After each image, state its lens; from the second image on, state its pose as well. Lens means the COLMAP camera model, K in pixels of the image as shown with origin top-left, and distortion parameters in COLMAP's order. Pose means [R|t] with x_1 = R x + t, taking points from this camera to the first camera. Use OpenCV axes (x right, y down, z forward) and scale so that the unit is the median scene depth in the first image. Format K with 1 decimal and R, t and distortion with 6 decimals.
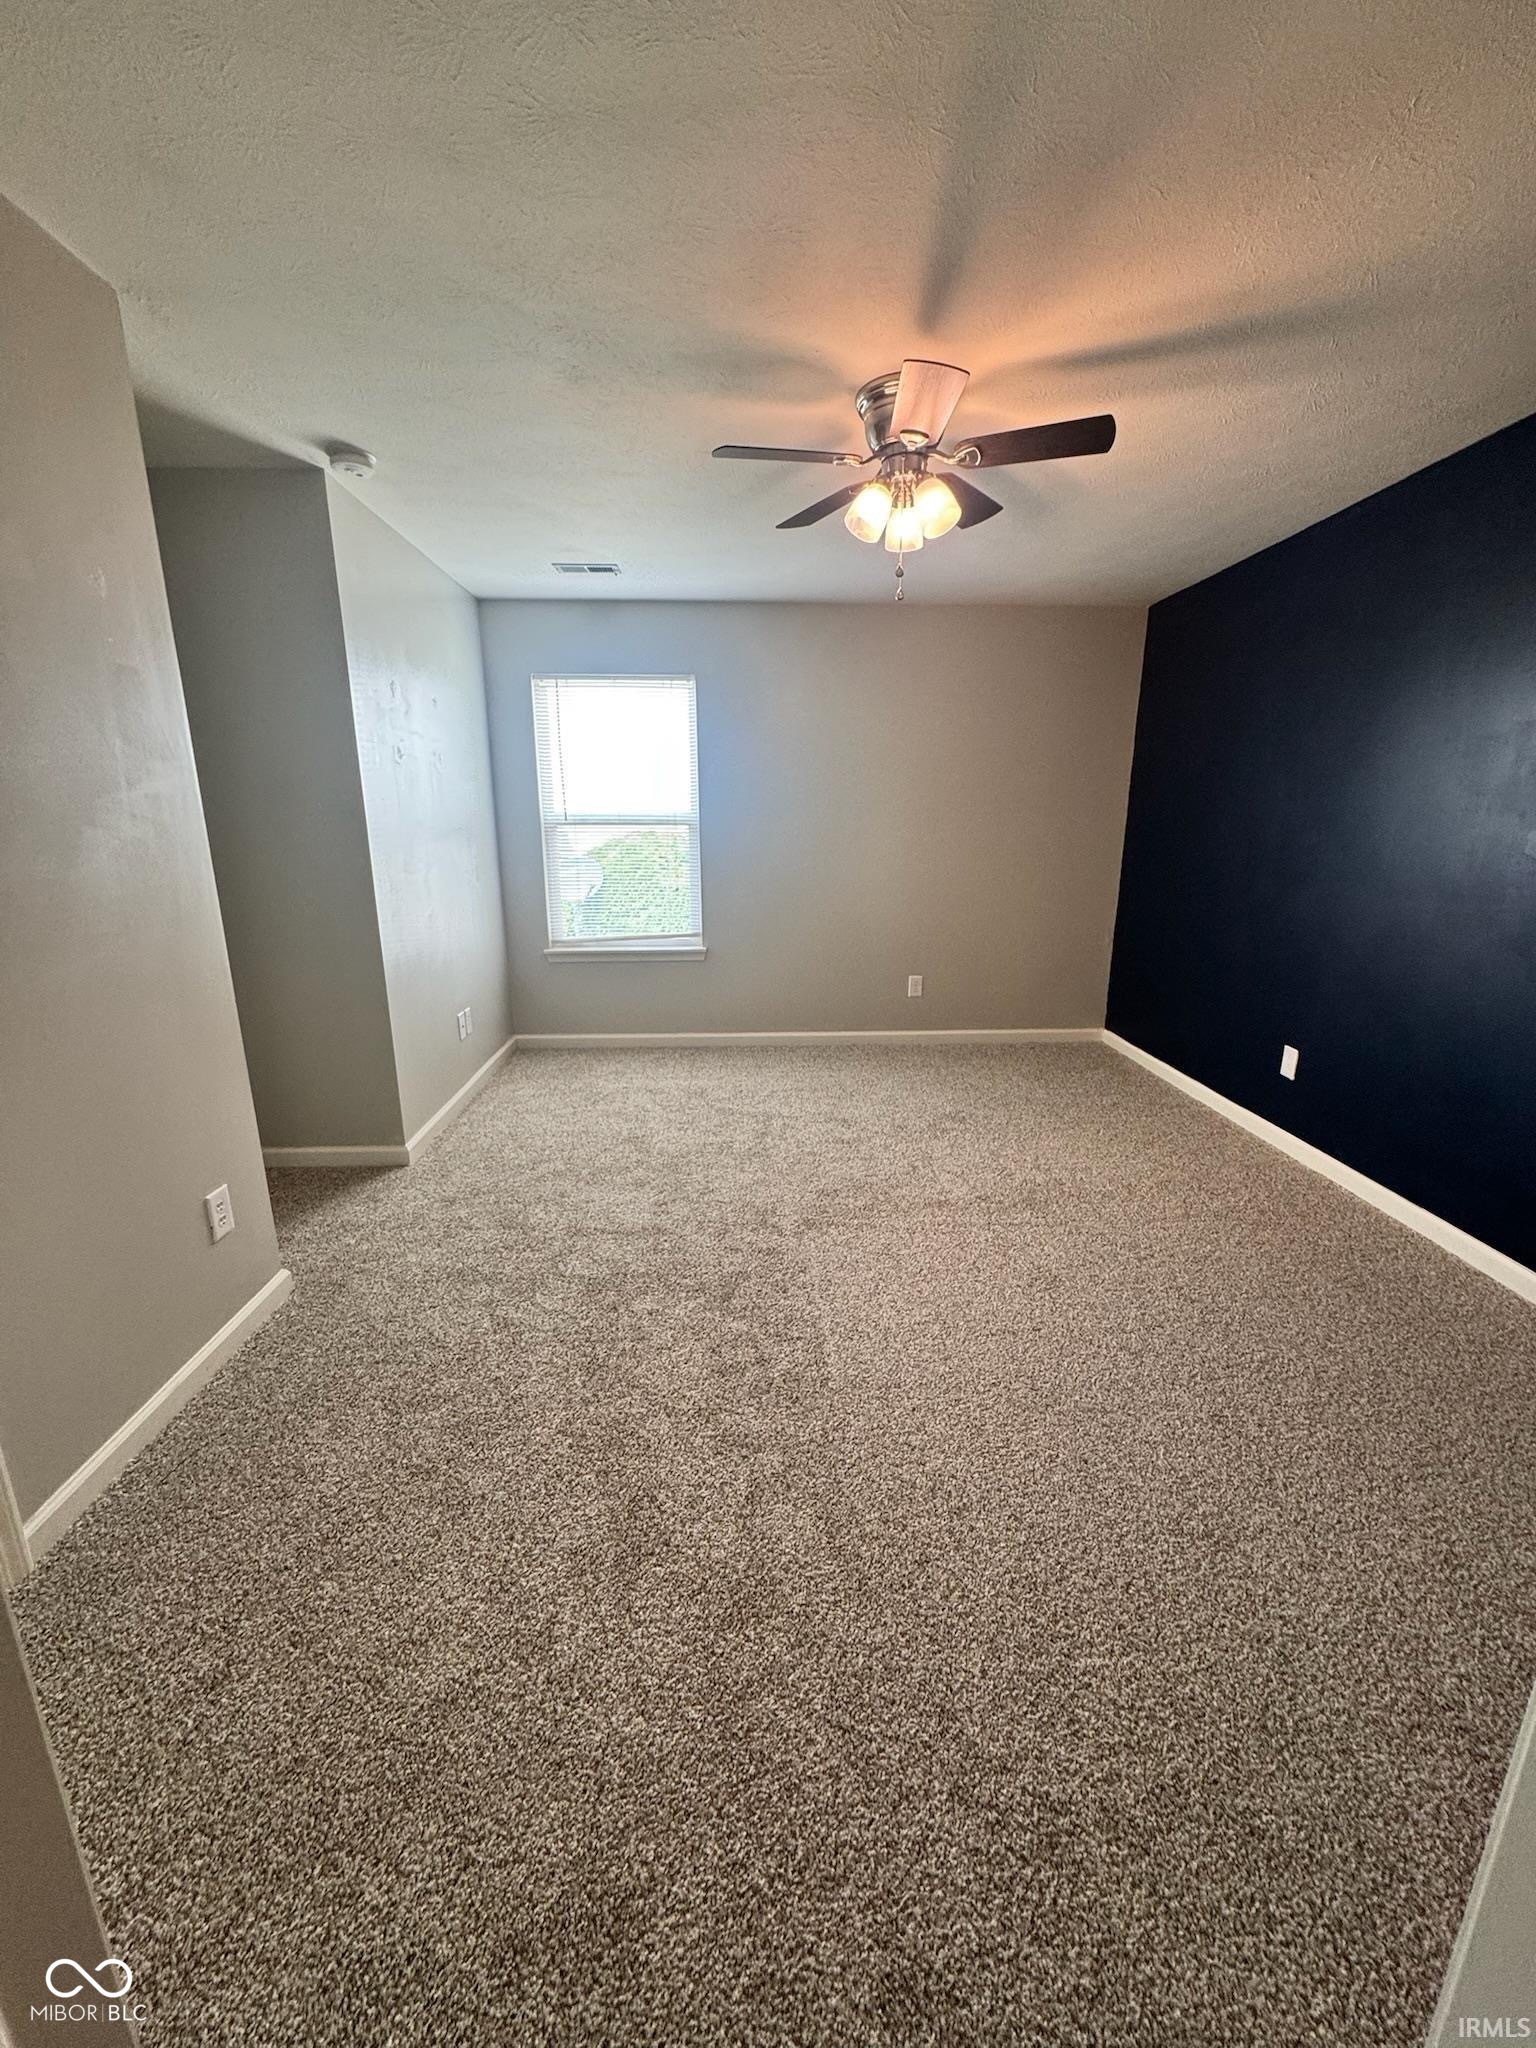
lens RADIAL K [[819.2, 0, 771.2], [0, 819.2, 1025.0], [0, 0, 1]] dist [-0.003502, -0.000268]
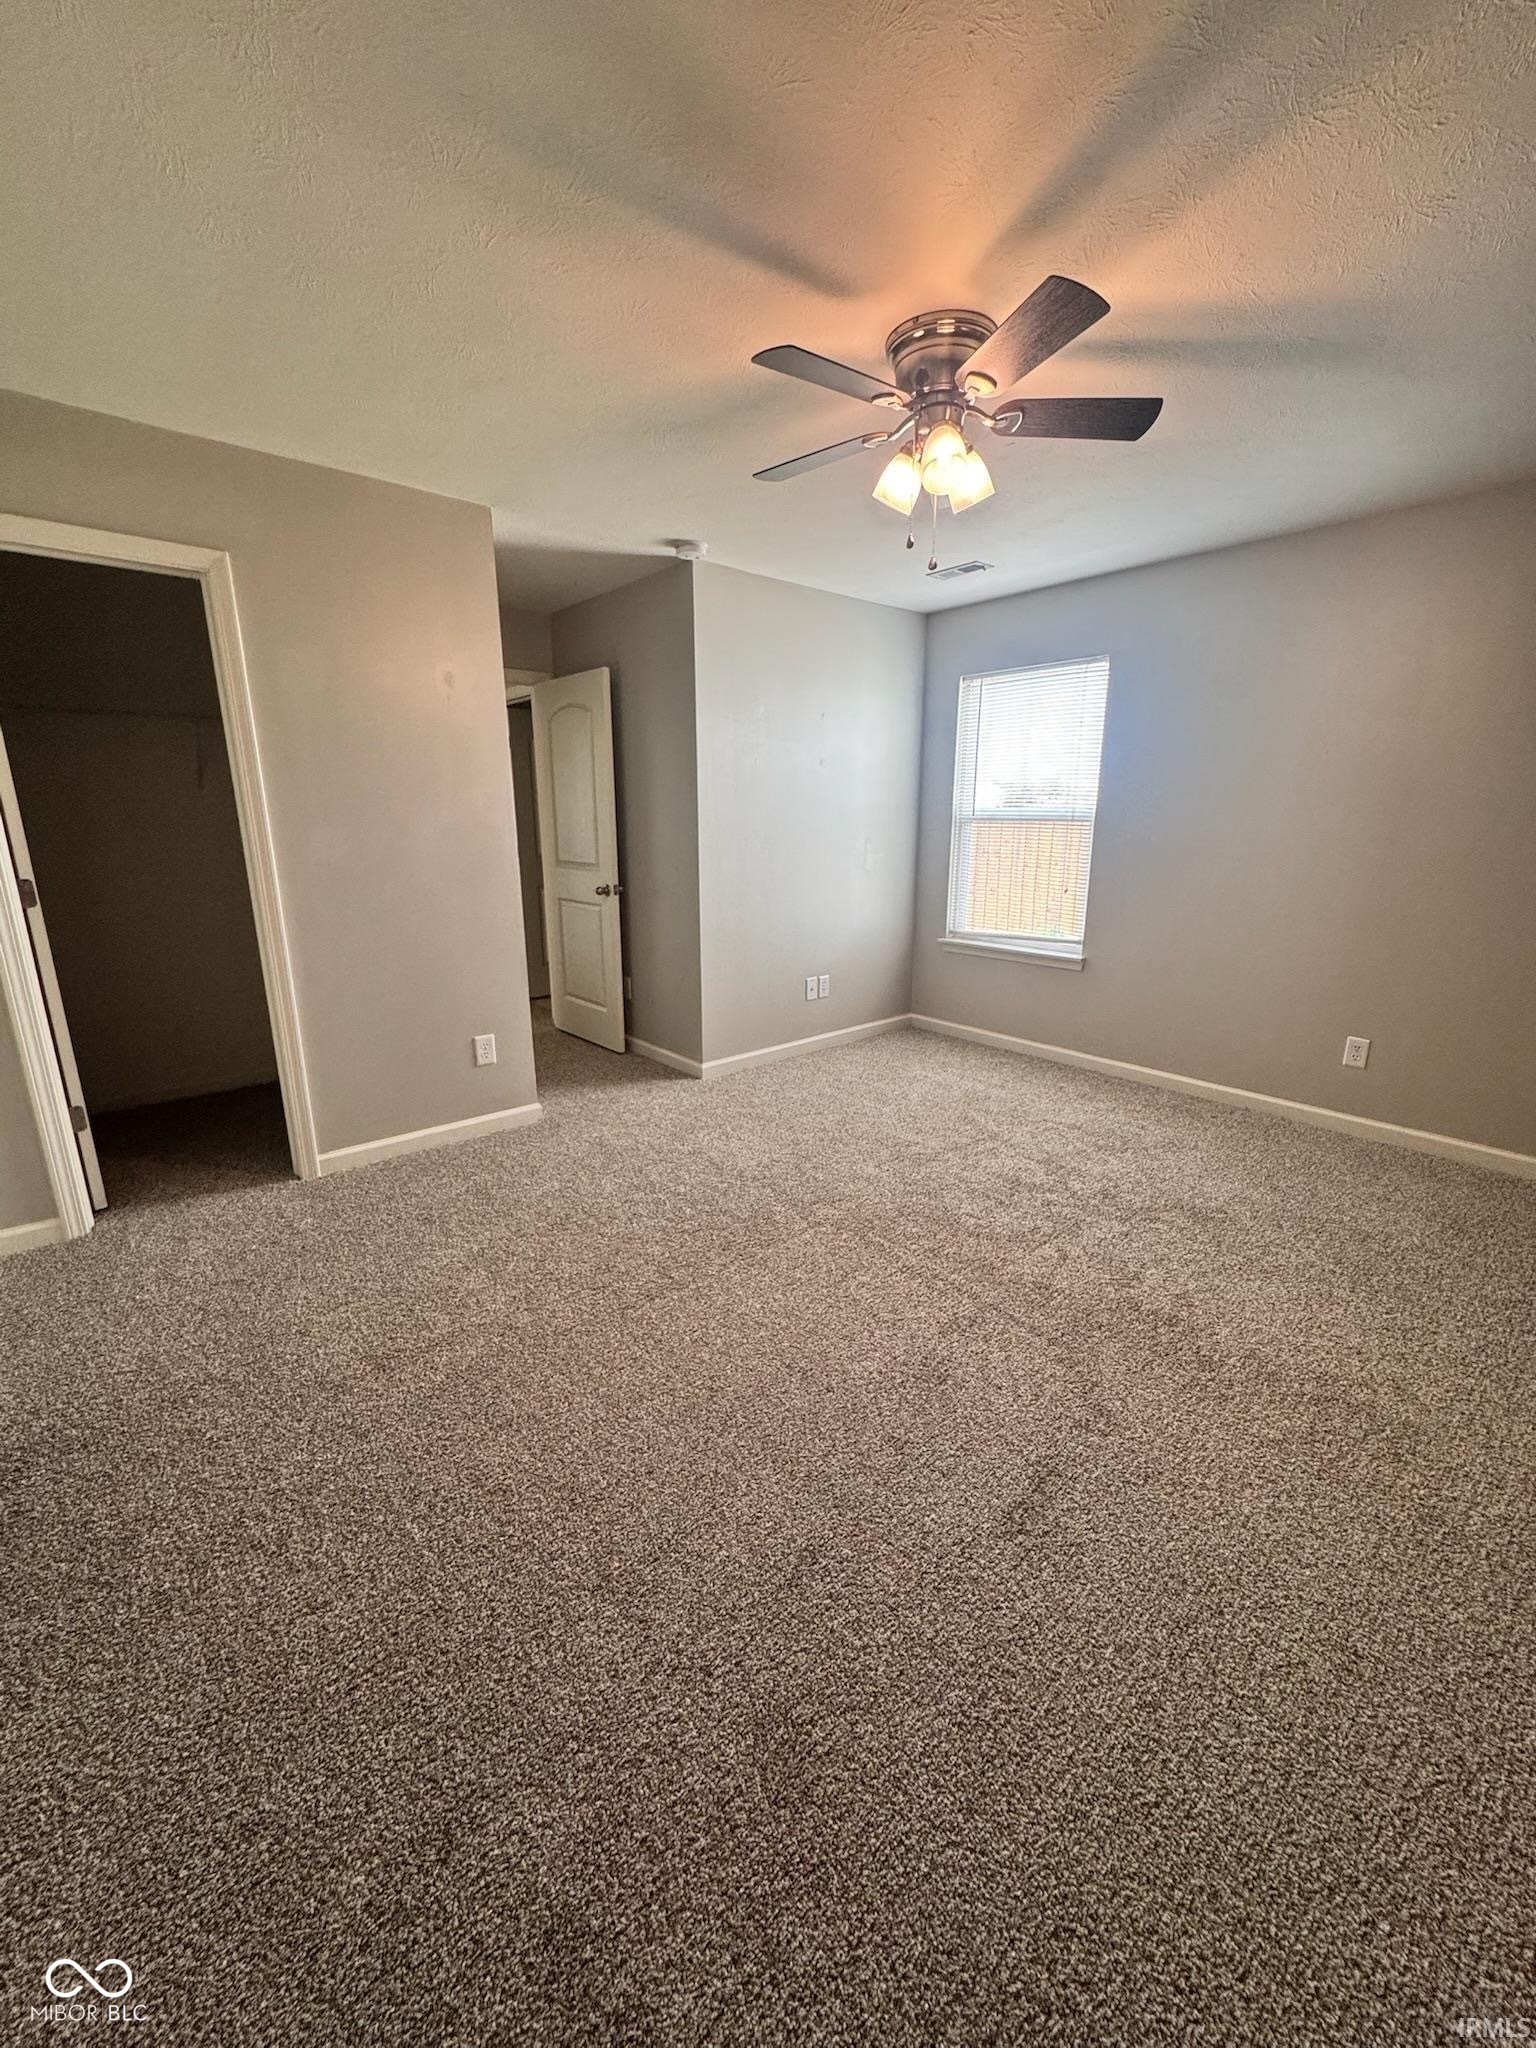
lens RADIAL K [[819.2, 0, 761.7], [0, 819.2, 1024.3], [0, 0, 1]] dist [-0.003502, -0.000268]
pose [[0.616238, 0.197476, -0.762400, 0.447802], [-0.195260, 0.976138, 0.095012, -0.042898], [0.762970, 0.090316, 0.640093, 0.174300]]
